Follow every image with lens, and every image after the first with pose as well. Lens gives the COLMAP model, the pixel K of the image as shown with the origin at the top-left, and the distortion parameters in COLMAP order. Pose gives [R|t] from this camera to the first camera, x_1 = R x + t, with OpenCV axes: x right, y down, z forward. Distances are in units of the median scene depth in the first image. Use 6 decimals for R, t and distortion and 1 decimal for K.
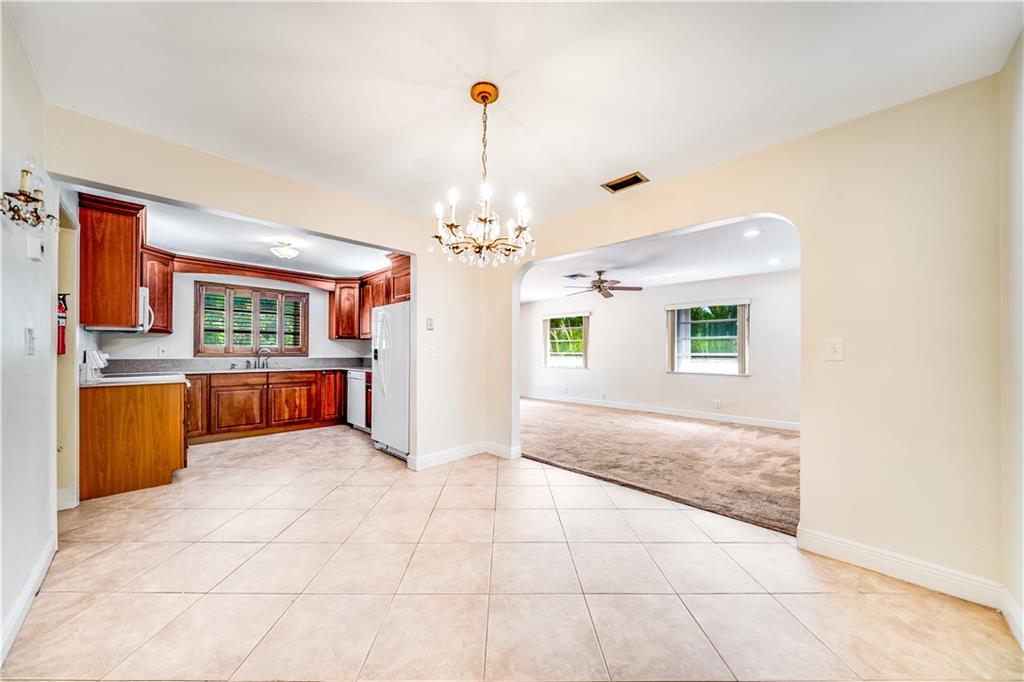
lens RADIAL K [[349.1, 0, 505.2], [0, 349.1, 351.7], [0, 0, 1]] dist [-0.003018, 0.000204]
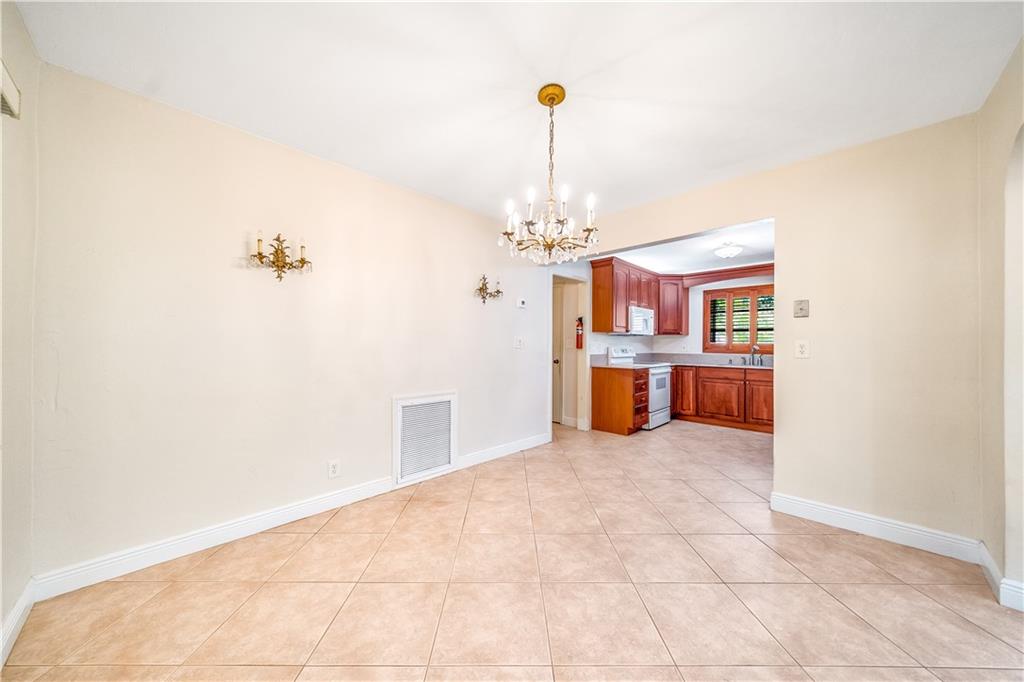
lens RADIAL K [[350.9, 0, 507.3], [0, 350.9, 346.0], [0, 0, 1]] dist [-0.002257, -0.000157]
pose [[-0.010163, -0.002844, -0.999944, 0.336746], [-0.008106, 0.999963, -0.002762, 0.000398], [0.999915, 0.008077, -0.010186, 0.300850]]
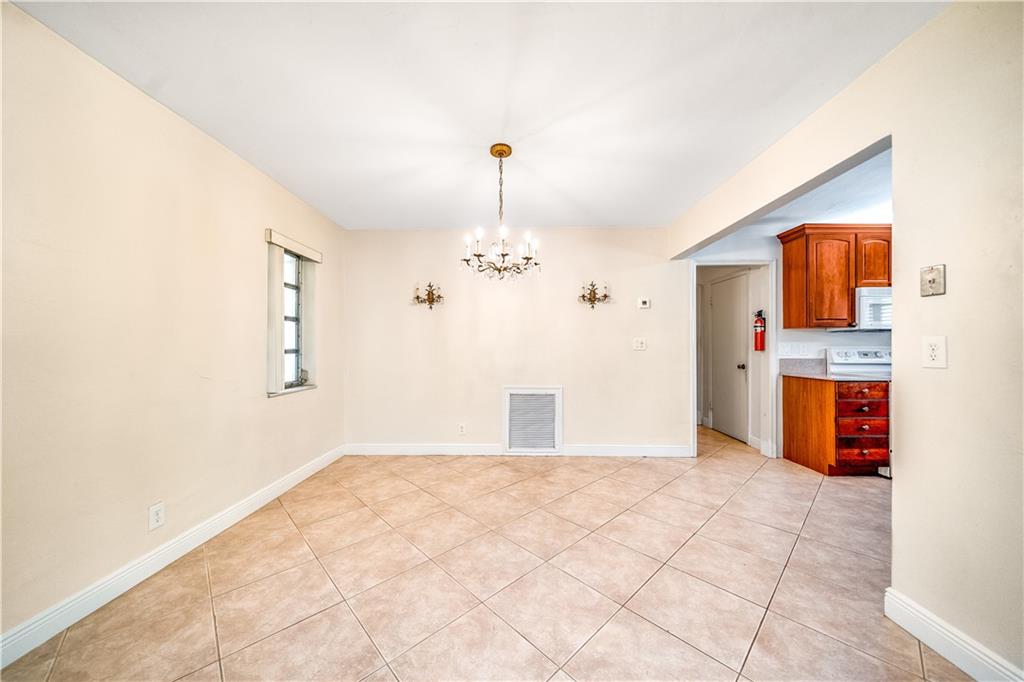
lens RADIAL K [[349.1, 0, 504.3], [0, 349.1, 345.1], [0, 0, 1]] dist [-0.003018, 0.000204]
pose [[-0.738638, -0.006256, -0.674073, 0.281727], [-0.004249, 0.999980, -0.004625, -0.002831], [0.674089, -0.000552, -0.738650, 0.675695]]
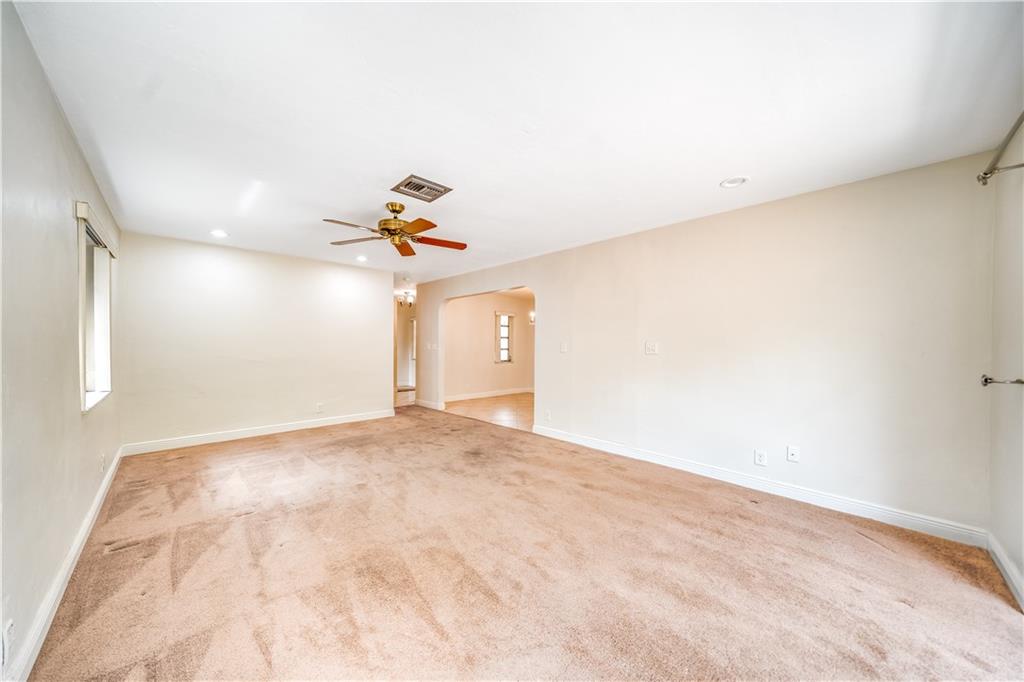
lens RADIAL K [[349.1, 0, 512.5], [0, 349.1, 352.0], [0, 0, 1]] dist [-0.003018, 0.000204]
pose [[-0.999819, -0.013962, 0.012938, 0.082708], [-0.013737, 0.999755, 0.017369, -0.011441], [-0.013177, 0.017188, -0.999765, 1.745901]]
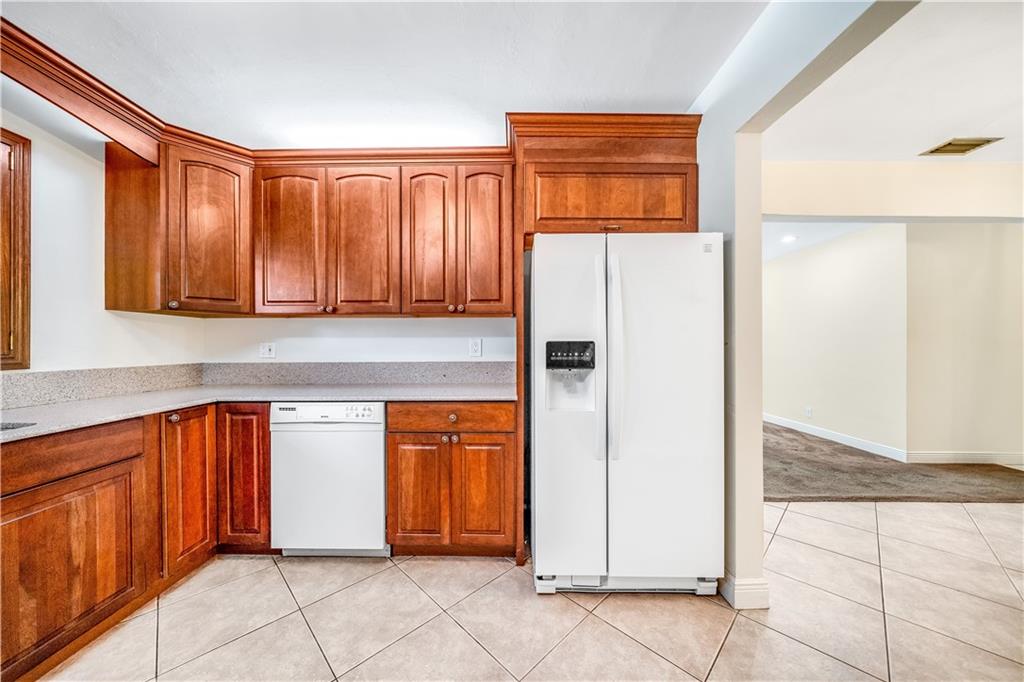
lens RADIAL K [[350.9, 0, 506.1], [0, 350.9, 345.9], [0, 0, 1]] dist [-0.002257, -0.000157]
pose [[0.720041, -0.007627, 0.693889, -0.554412], [0.003637, 0.999967, 0.007217, -0.005040], [-0.693922, -0.002673, 0.720046, 0.614135]]
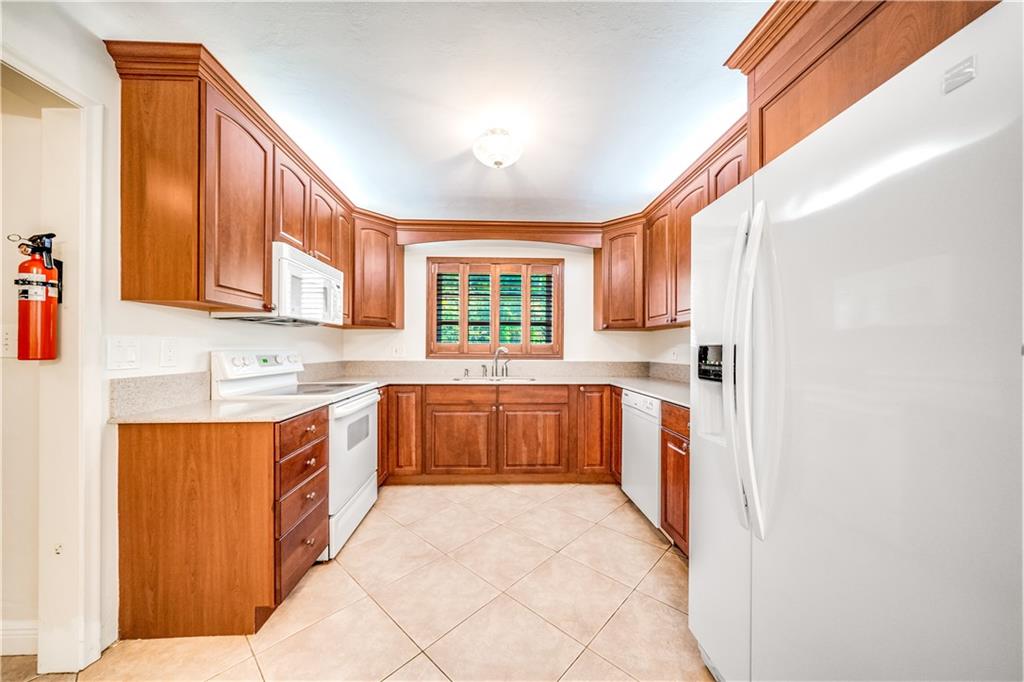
lens RADIAL K [[350.9, 0, 508.4], [0, 350.9, 347.5], [0, 0, 1]] dist [-0.002257, -0.000157]
pose [[0.728187, -0.003775, -0.685368, -0.231739], [-0.000659, 0.999981, -0.006208, -0.003795], [0.685378, 0.004972, 0.728171, 0.537723]]
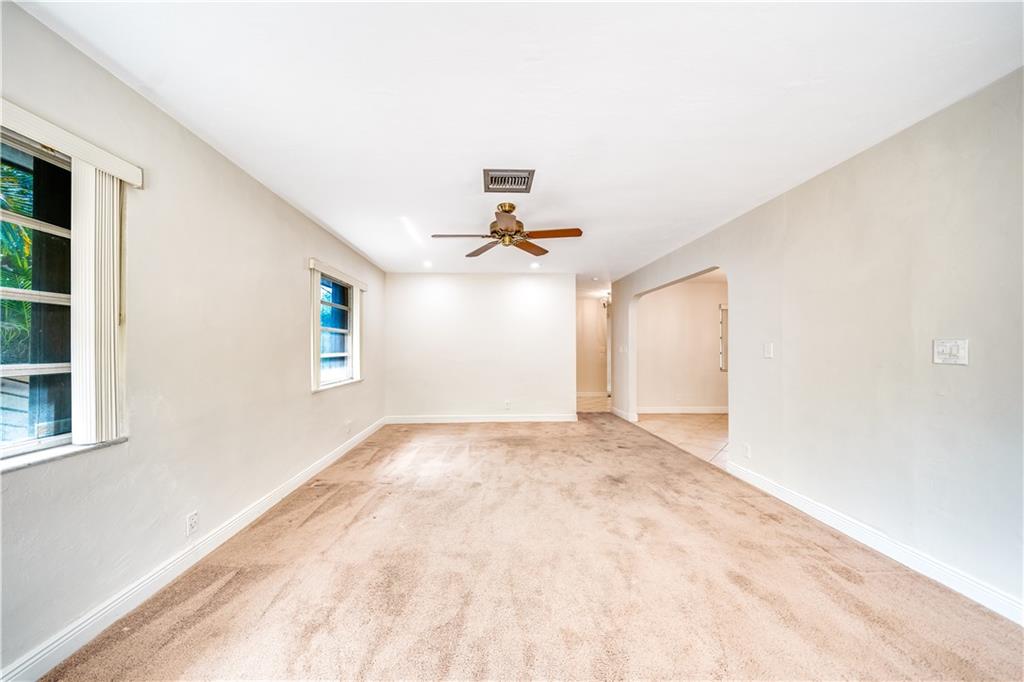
lens RADIAL K [[350.9, 0, 506.6], [0, 350.9, 343.5], [0, 0, 1]] dist [-0.002257, -0.000157]
pose [[-0.737741, 0.000734, 0.675084, -0.111226], [-0.006863, 0.999940, -0.008588, -0.011627], [-0.675049, -0.010969, -0.737691, 1.576730]]
